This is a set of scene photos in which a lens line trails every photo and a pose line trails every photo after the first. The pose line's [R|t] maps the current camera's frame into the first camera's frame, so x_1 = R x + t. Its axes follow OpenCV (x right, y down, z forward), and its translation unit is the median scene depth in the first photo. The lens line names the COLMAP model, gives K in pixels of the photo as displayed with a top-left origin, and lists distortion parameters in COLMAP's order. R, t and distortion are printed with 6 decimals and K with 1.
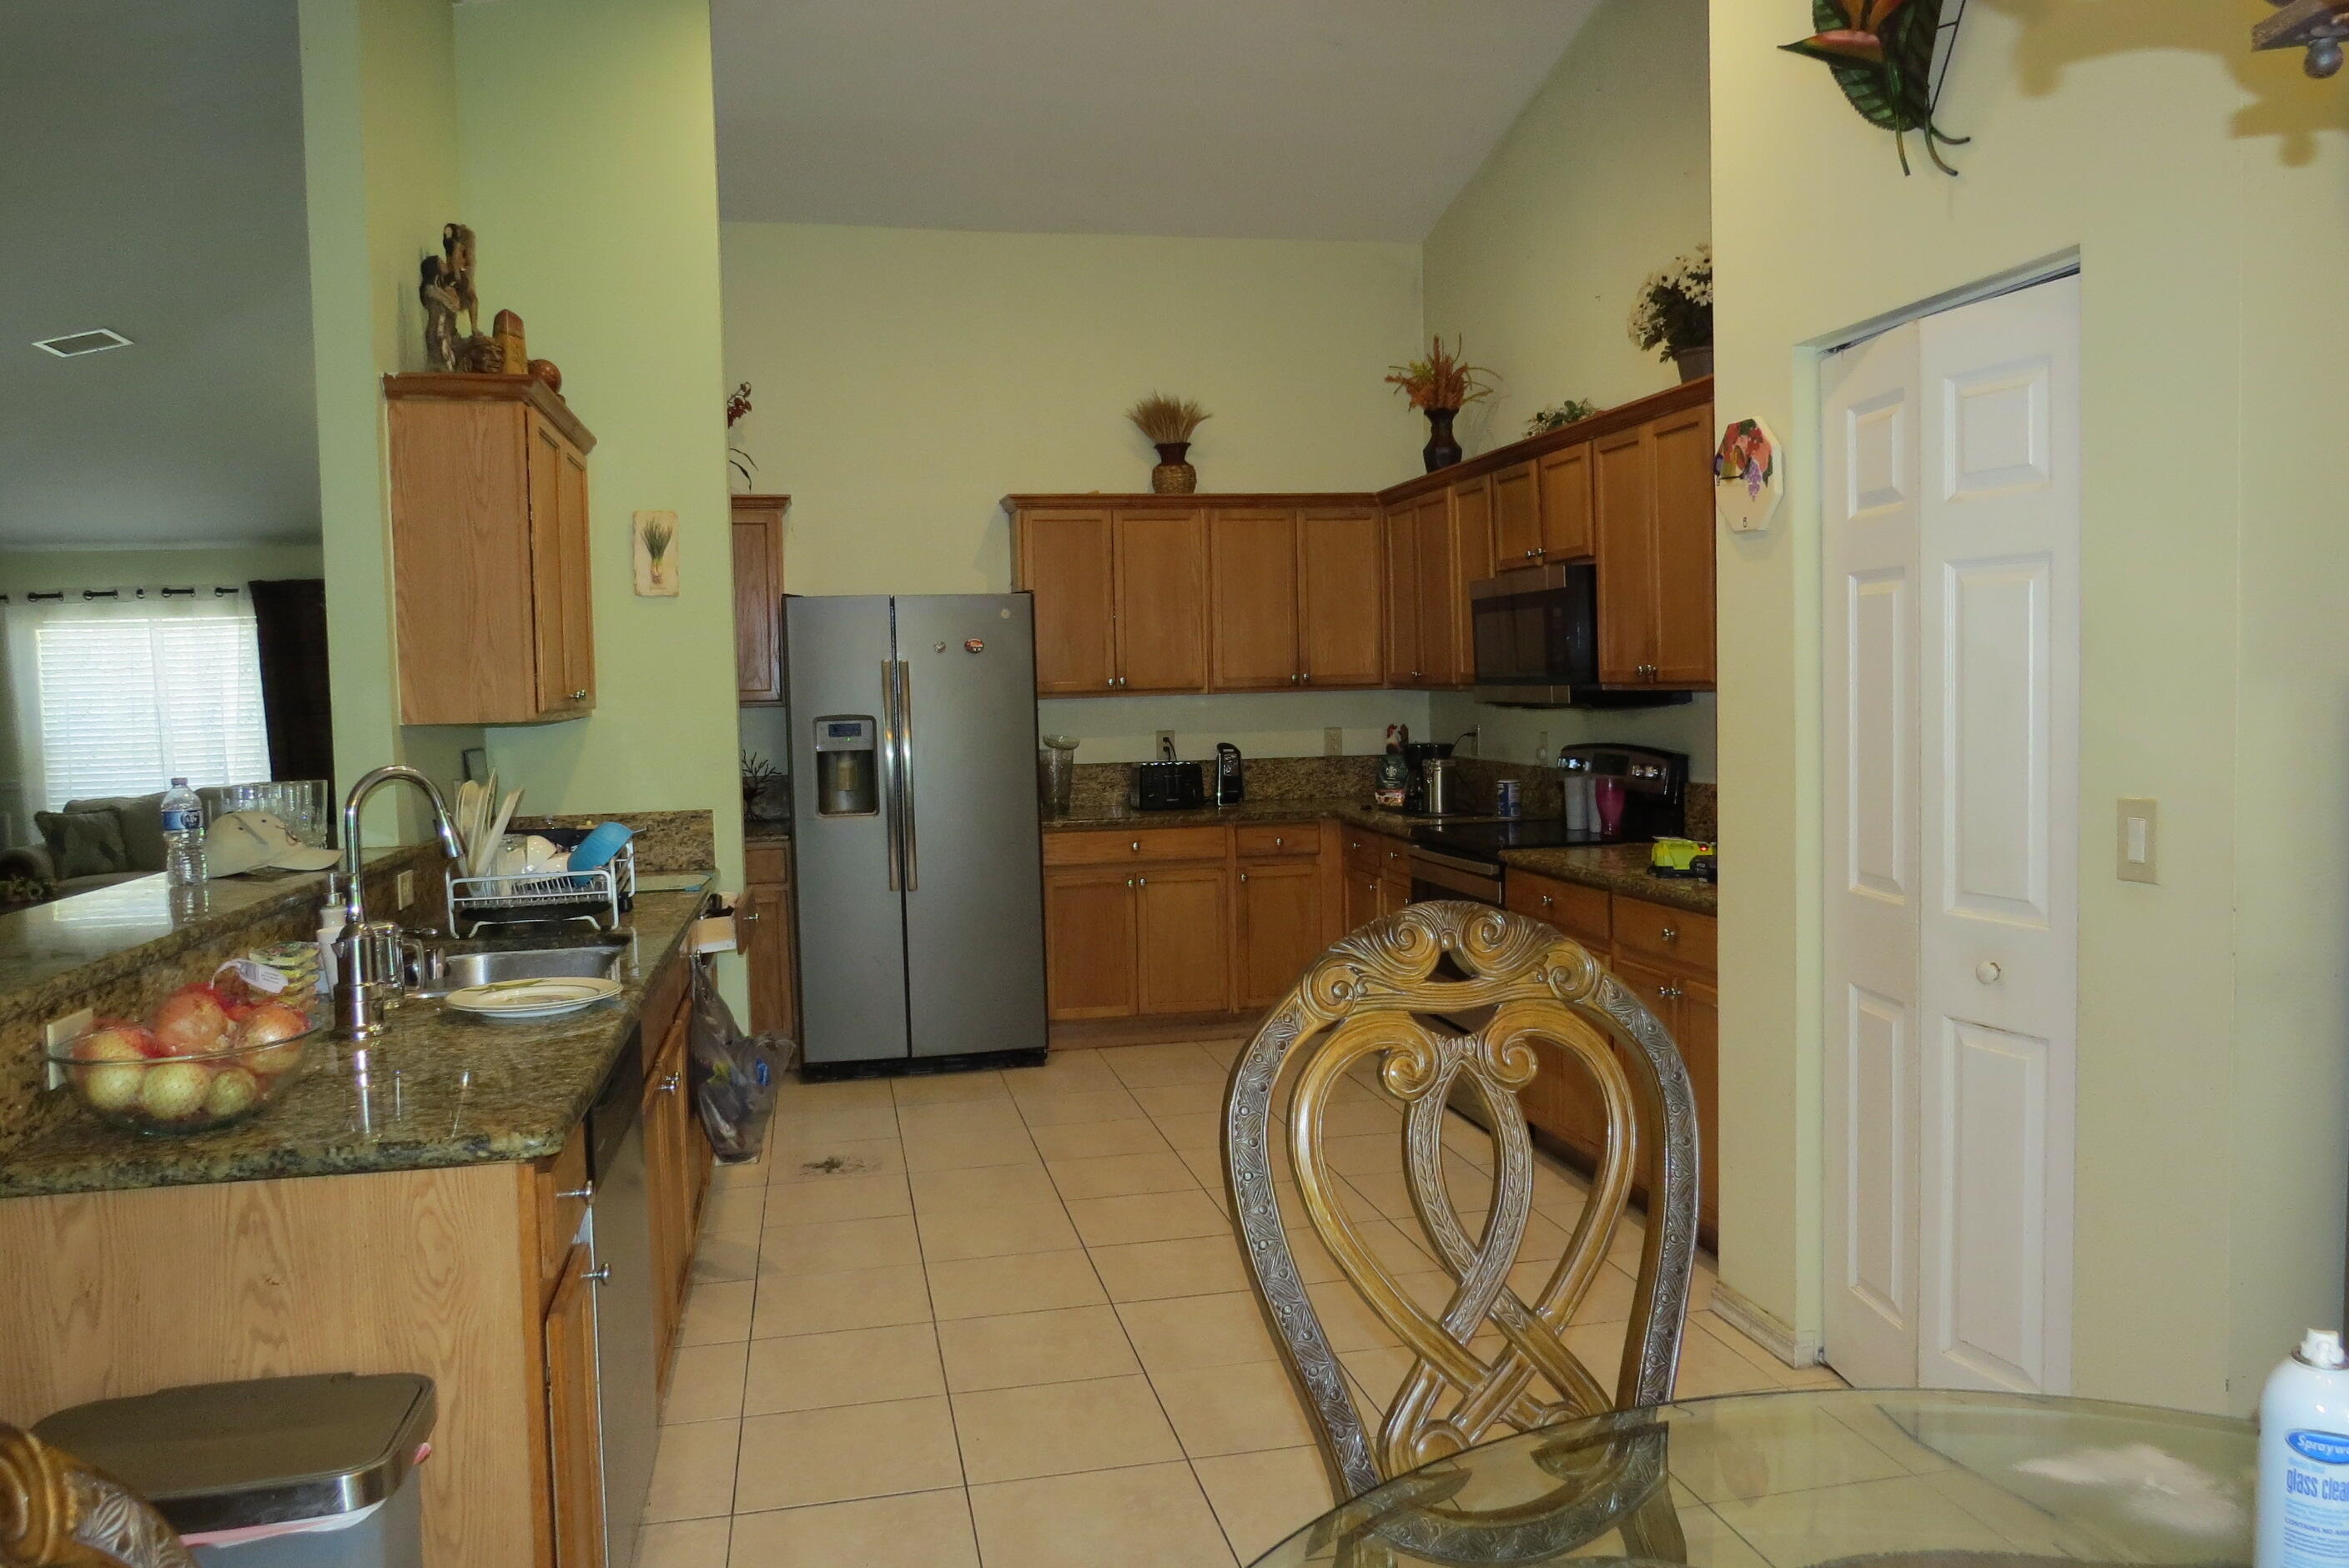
lens RADIAL K [[1670.2, 0, 1175.9], [0, 1670.2, 784.8], [0, 0, 1]] dist [-0.025668, -0.002462]
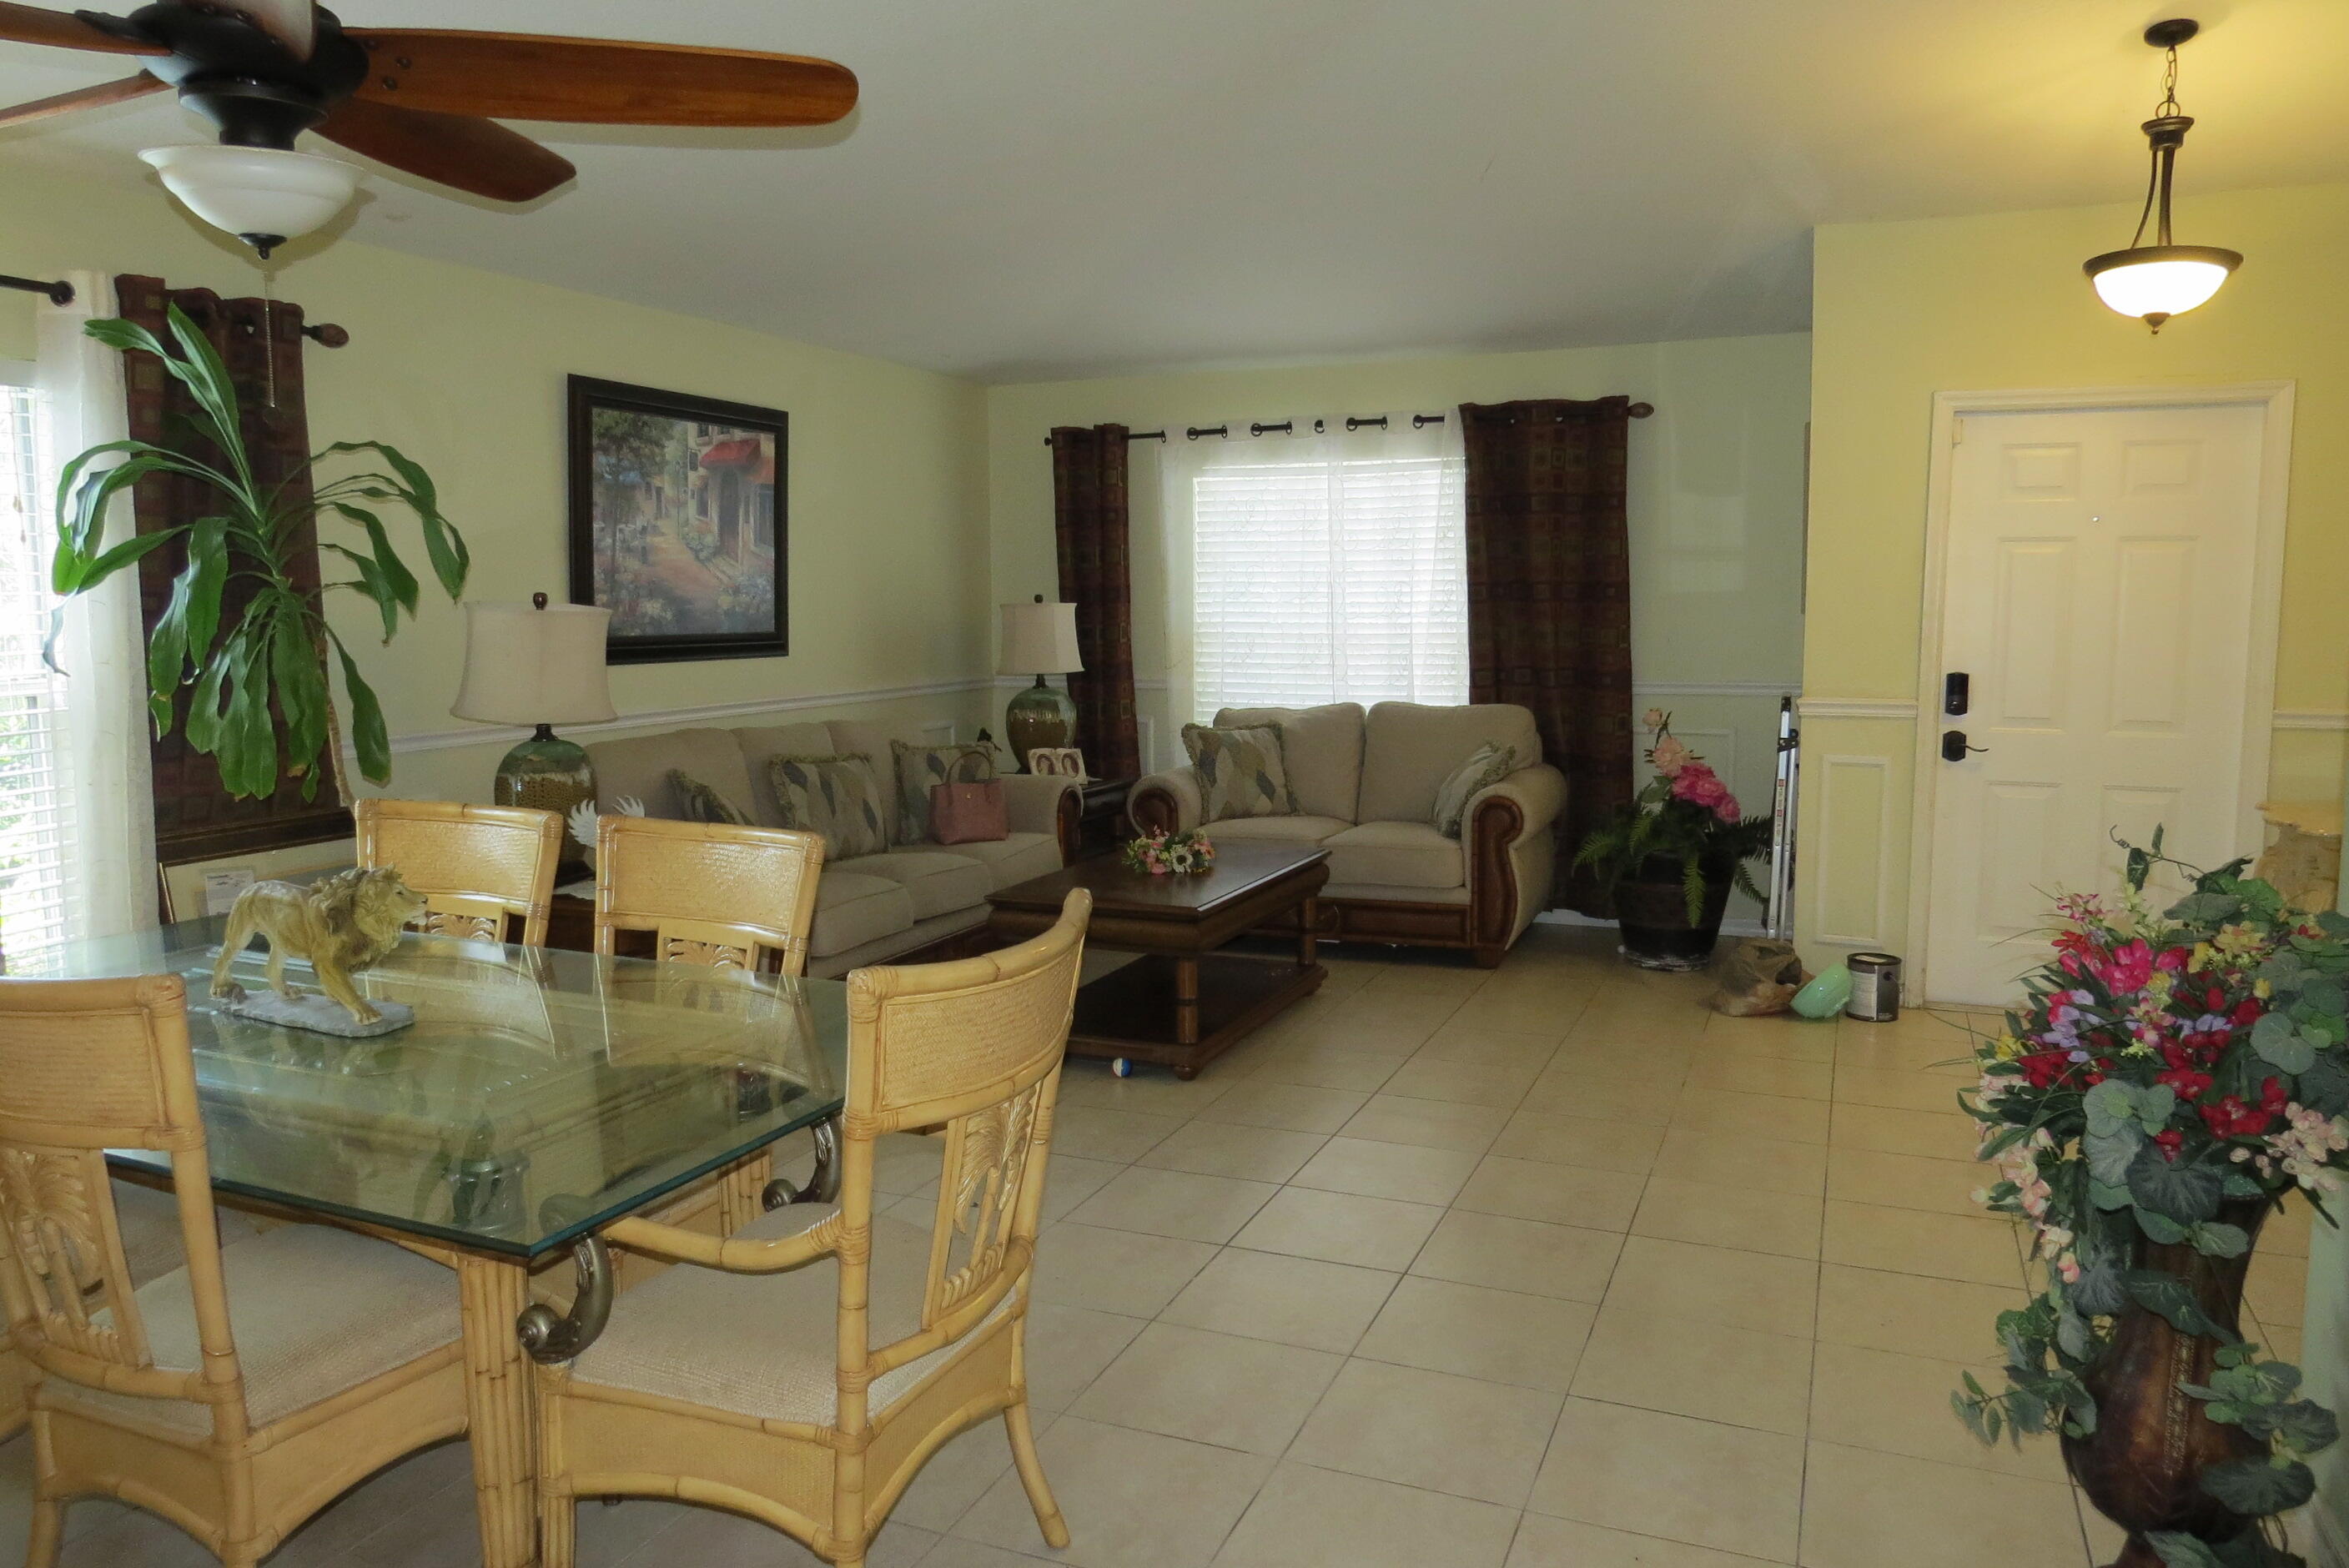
lens RADIAL K [[1670.2, 0, 1171.8], [0, 1670.2, 785.4], [0, 0, 1]] dist [-0.025668, -0.002462]
pose [[0.824387, 0.089083, -0.558972, -0.264232], [-0.054728, 0.995456, 0.077930, -0.013093], [0.563374, -0.033653, 0.825516, 0.364258]]
